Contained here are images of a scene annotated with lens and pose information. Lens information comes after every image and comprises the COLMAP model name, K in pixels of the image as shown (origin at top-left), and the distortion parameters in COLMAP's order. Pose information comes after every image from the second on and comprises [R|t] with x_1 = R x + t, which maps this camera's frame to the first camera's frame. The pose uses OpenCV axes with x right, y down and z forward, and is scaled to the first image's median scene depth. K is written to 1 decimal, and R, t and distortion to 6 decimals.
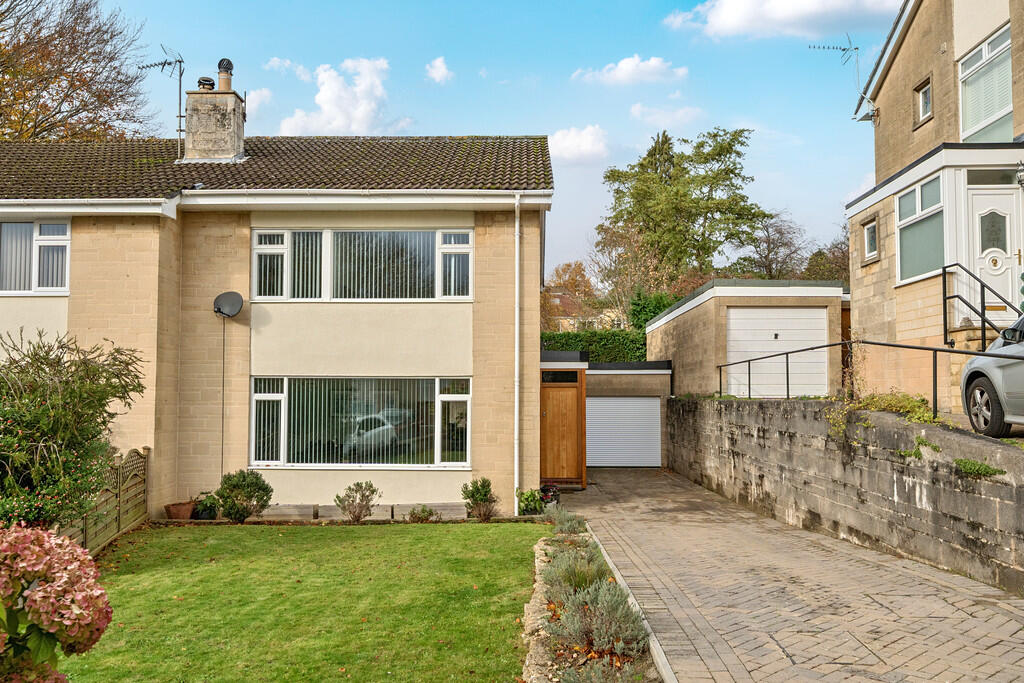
lens RADIAL K [[804.1, 0, 512.4], [0, 804.1, 345.2], [0, 0, 1]] dist [-0.010017, 0.008263]
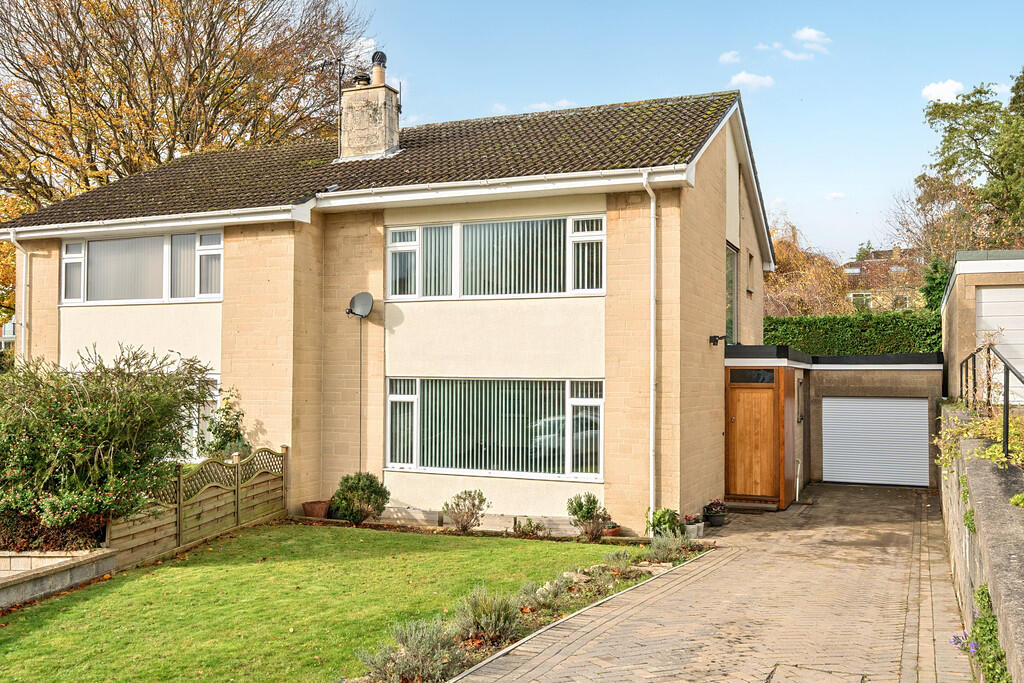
lens RADIAL K [[932.5, 0, 511.7], [0, 932.5, 340.7], [0, 0, 1]] dist [-0.022009, 0.000000]
pose [[0.926965, -0.007554, -0.375072, 0.244224], [0.014396, 0.999777, 0.015443, -0.021065], [0.374872, -0.019715, 0.926867, -0.001181]]
